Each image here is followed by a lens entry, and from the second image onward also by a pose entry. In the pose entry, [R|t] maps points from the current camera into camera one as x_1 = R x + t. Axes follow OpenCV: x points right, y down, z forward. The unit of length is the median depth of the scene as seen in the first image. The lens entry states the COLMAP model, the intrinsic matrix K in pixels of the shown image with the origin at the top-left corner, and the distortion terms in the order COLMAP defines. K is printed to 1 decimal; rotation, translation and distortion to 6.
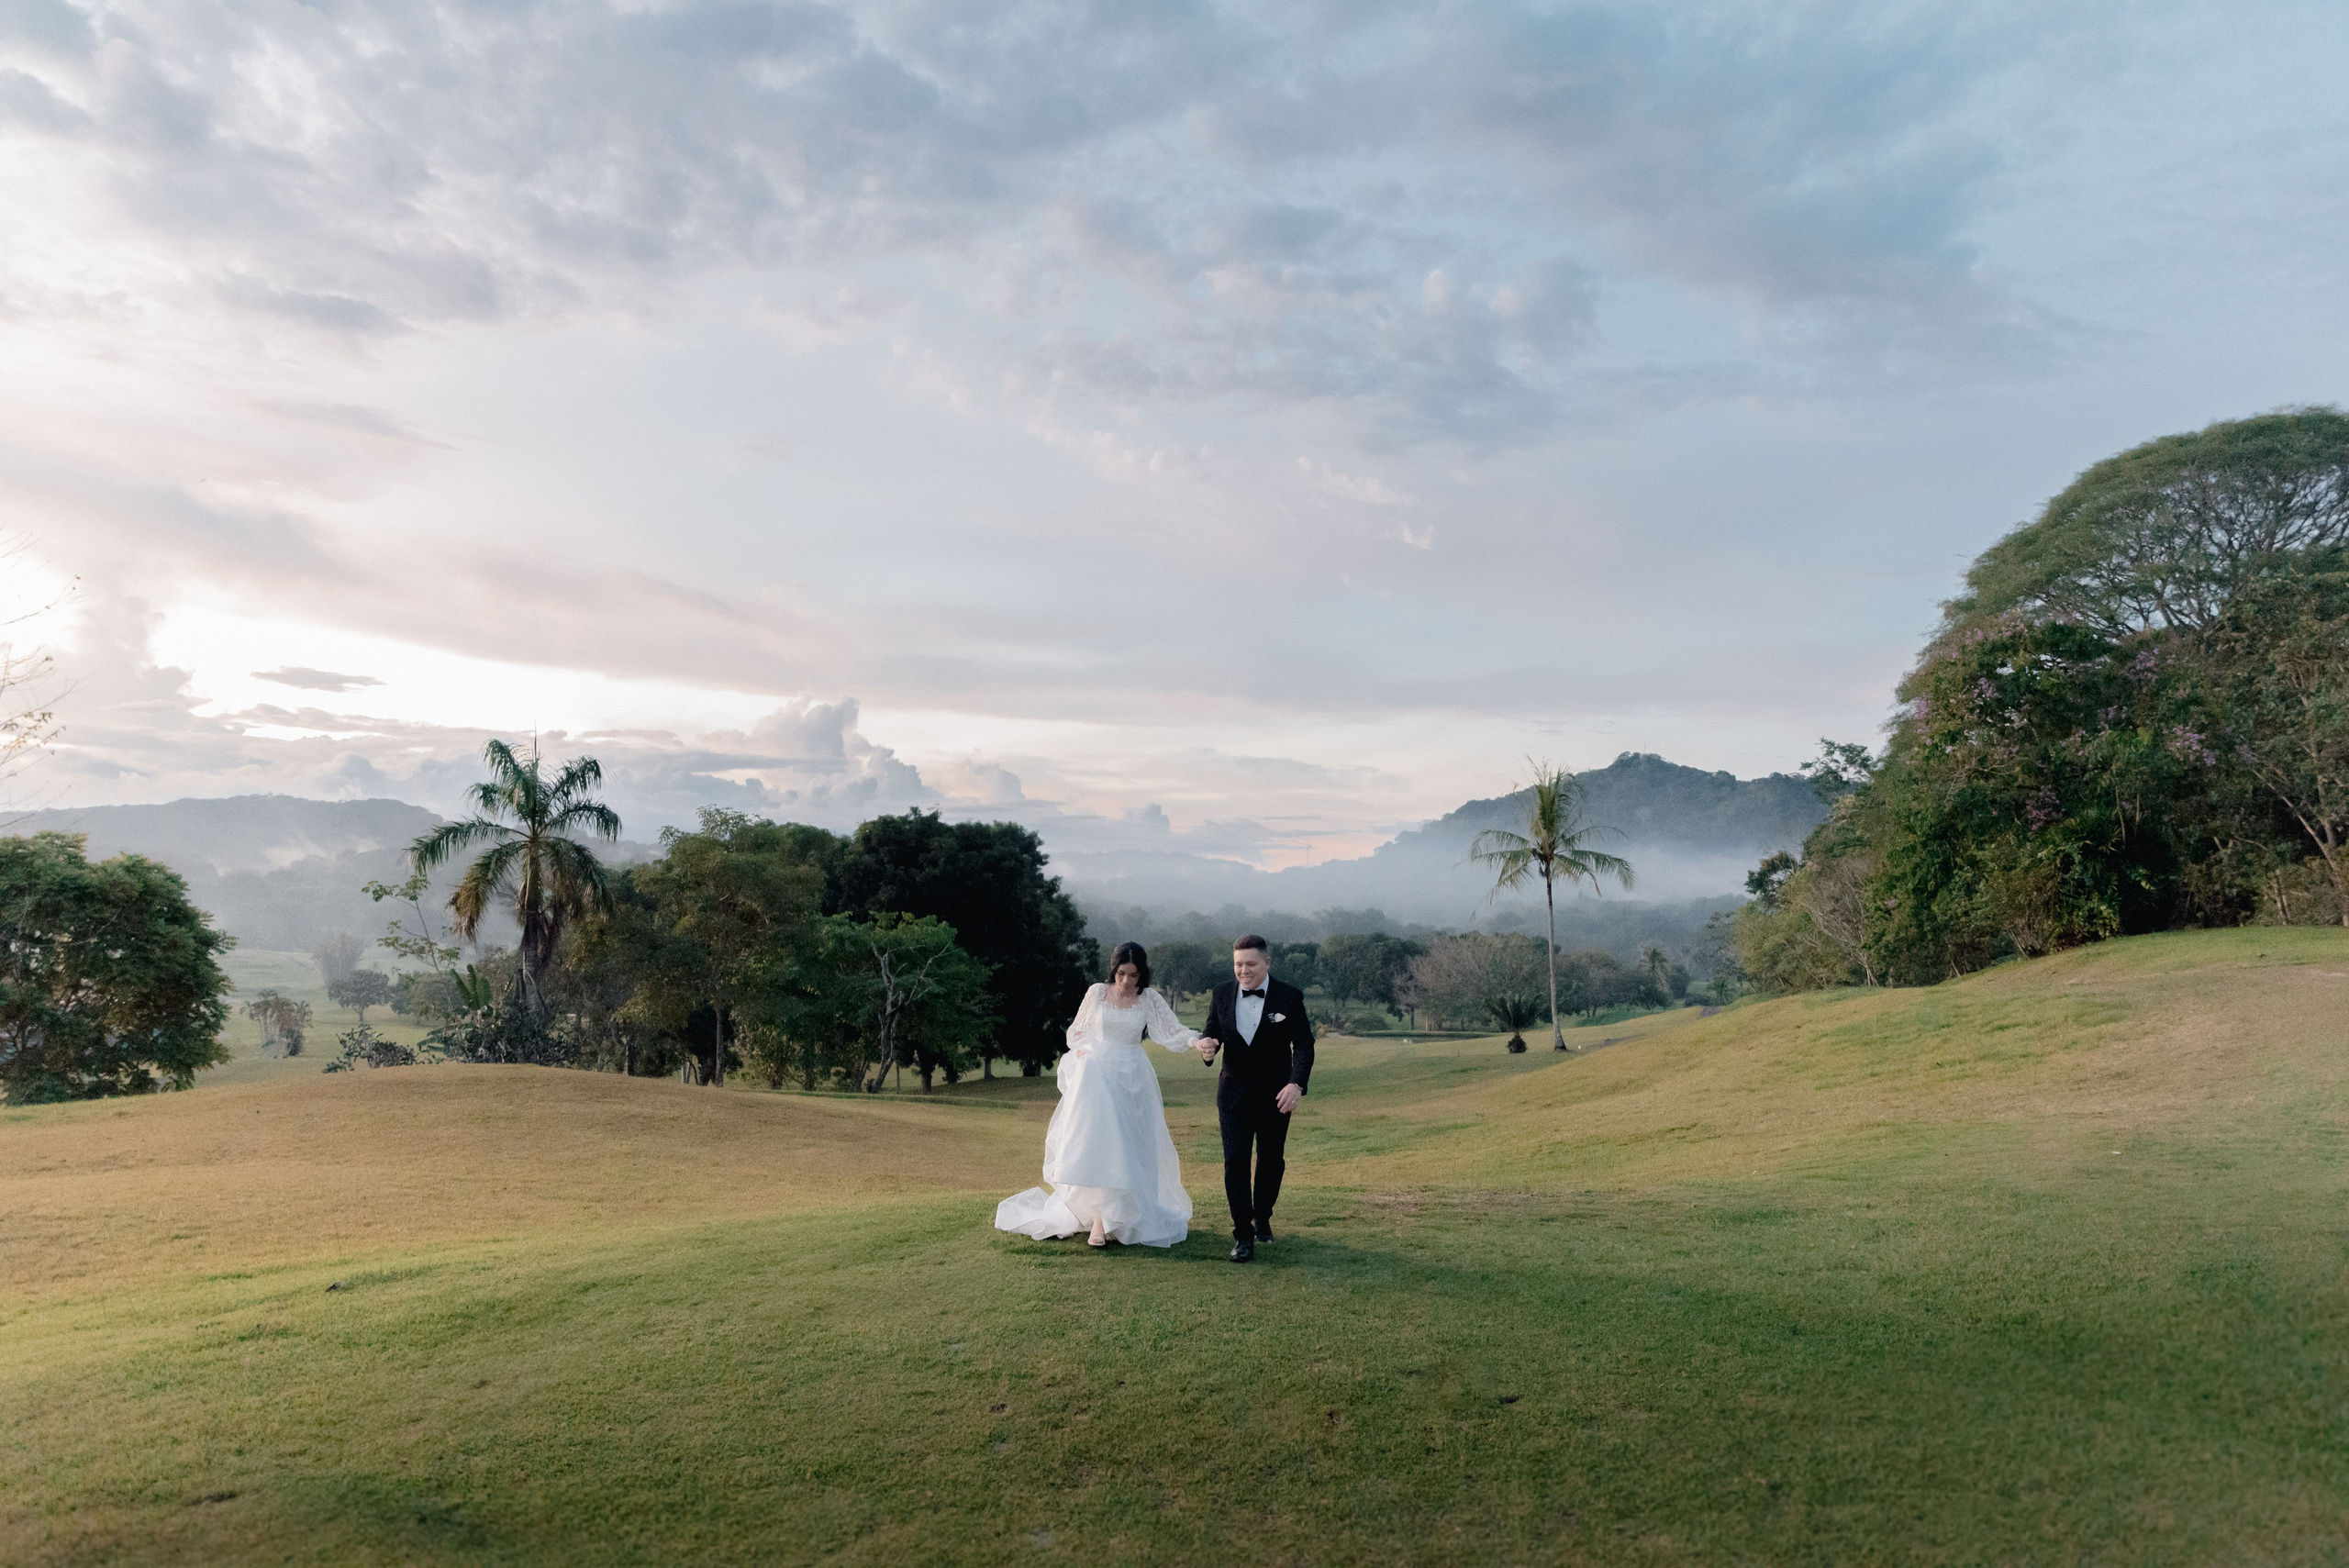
lens RADIAL K [[1683.2, 0, 1174.5], [0, 1683.2, 784.0], [0, 0, 1]] dist [-0.002538, 0.000518]
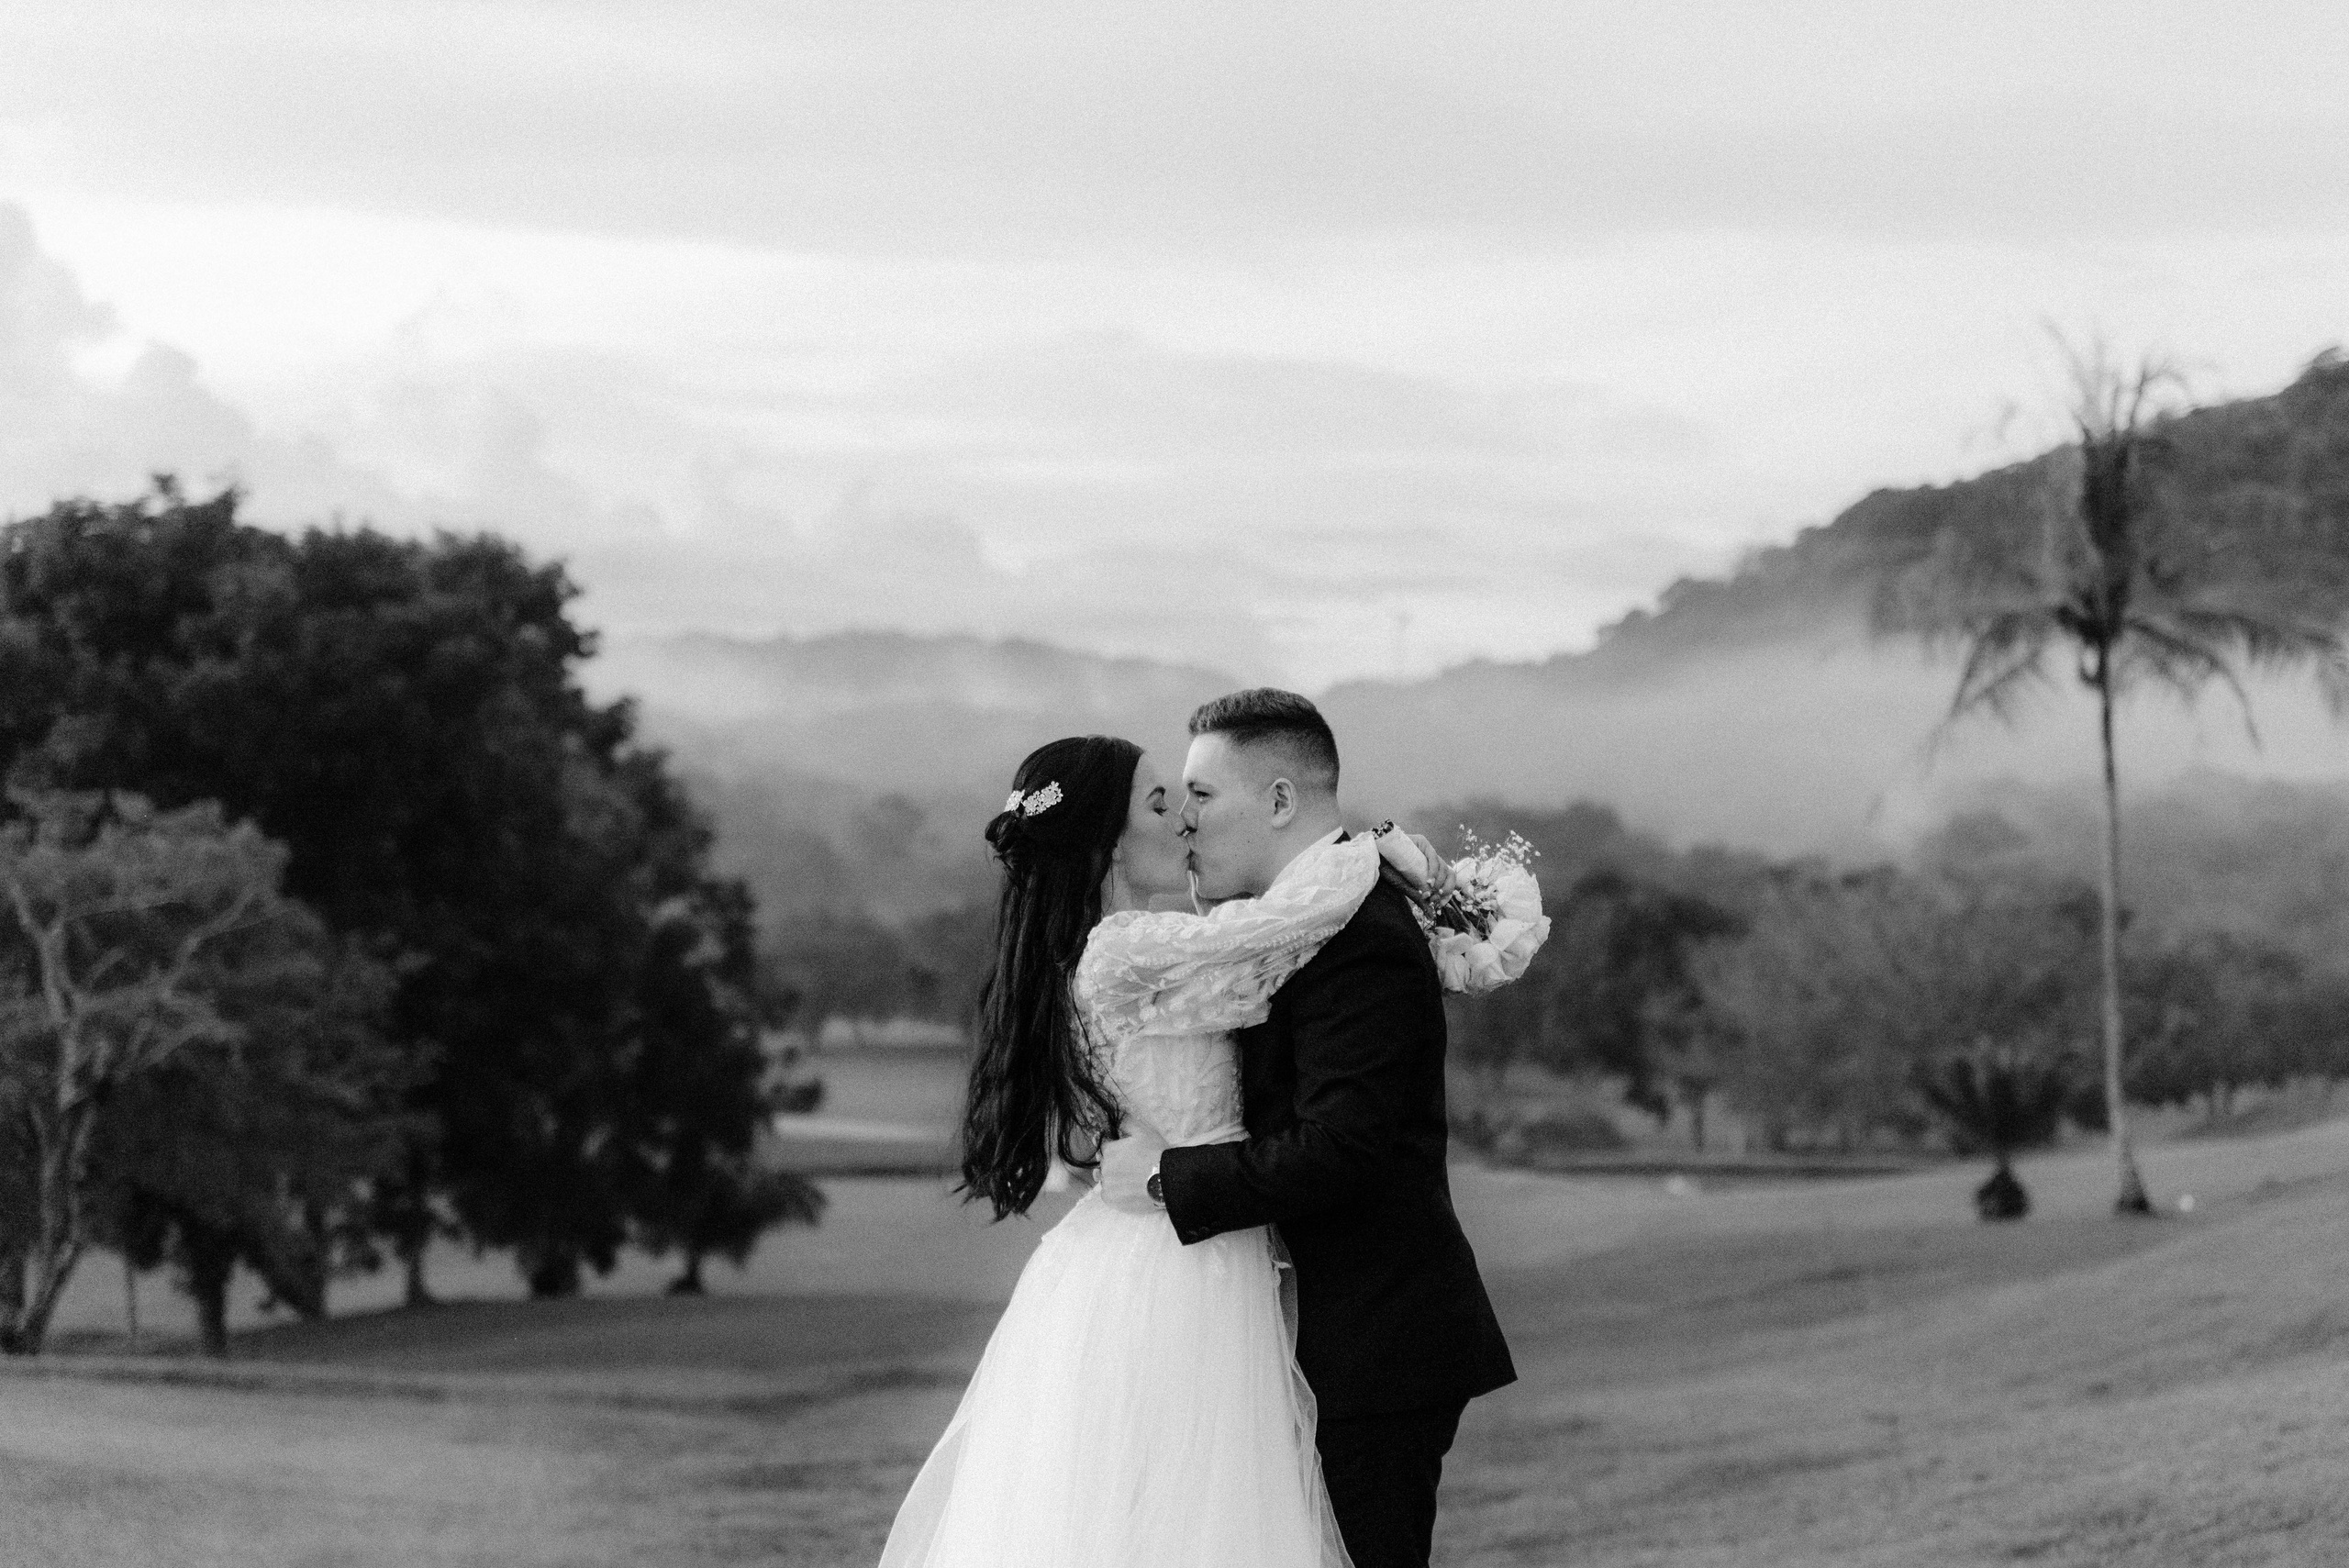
lens RADIAL K [[4840.2, 0, 1252.7], [0, 4840.2, 794.2], [0, 0, 1]] dist [0.032906, -0.196821]
pose [[0.998948, 0.000364, 0.045852, 0.013083], [-0.003591, 0.997518, 0.070315, 0.010133], [-0.045713, -0.070406, 0.996470, 0.066034]]
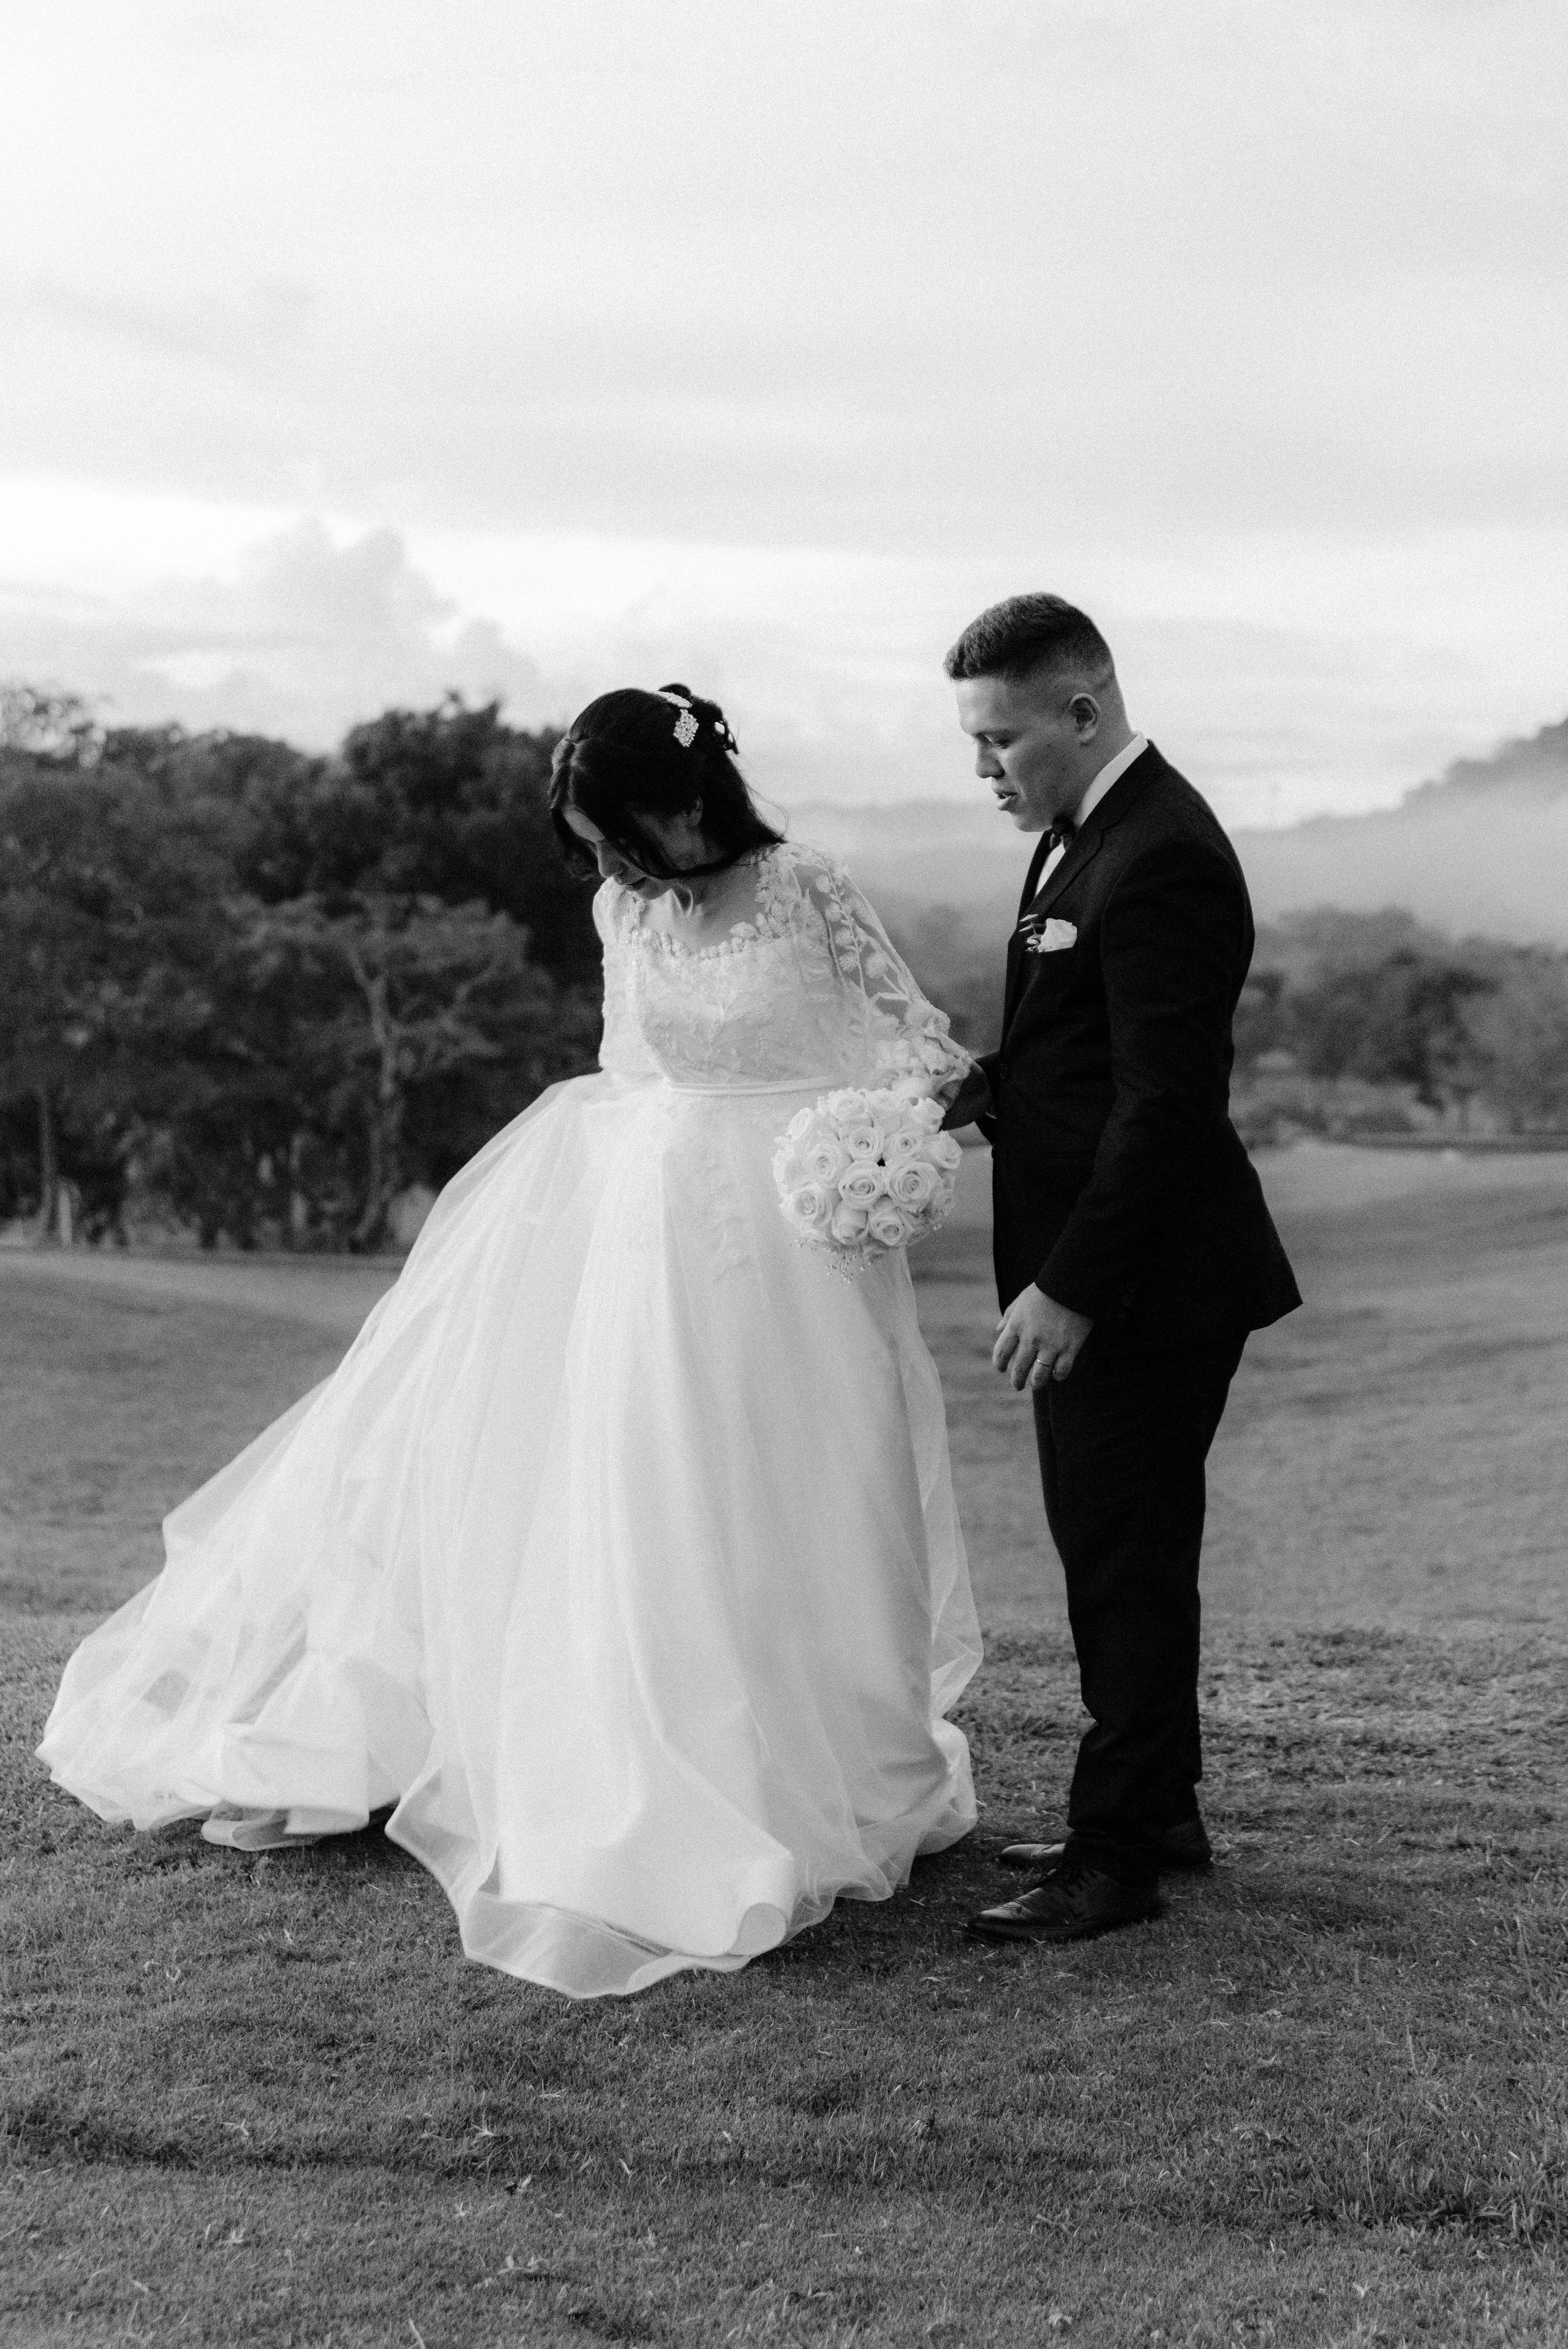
lens RADIAL K [[3030.0, 0, 784.0], [0, 3030.0, 1174.5], [0, 0, 1]] dist [0.008800, -0.003932]
pose [[0.996431, 0.002385, -0.084381, 0.021910], [0.010848, 0.987695, 0.156017, 0.018536], [0.083715, -0.156376, 0.984144, 0.111782]]
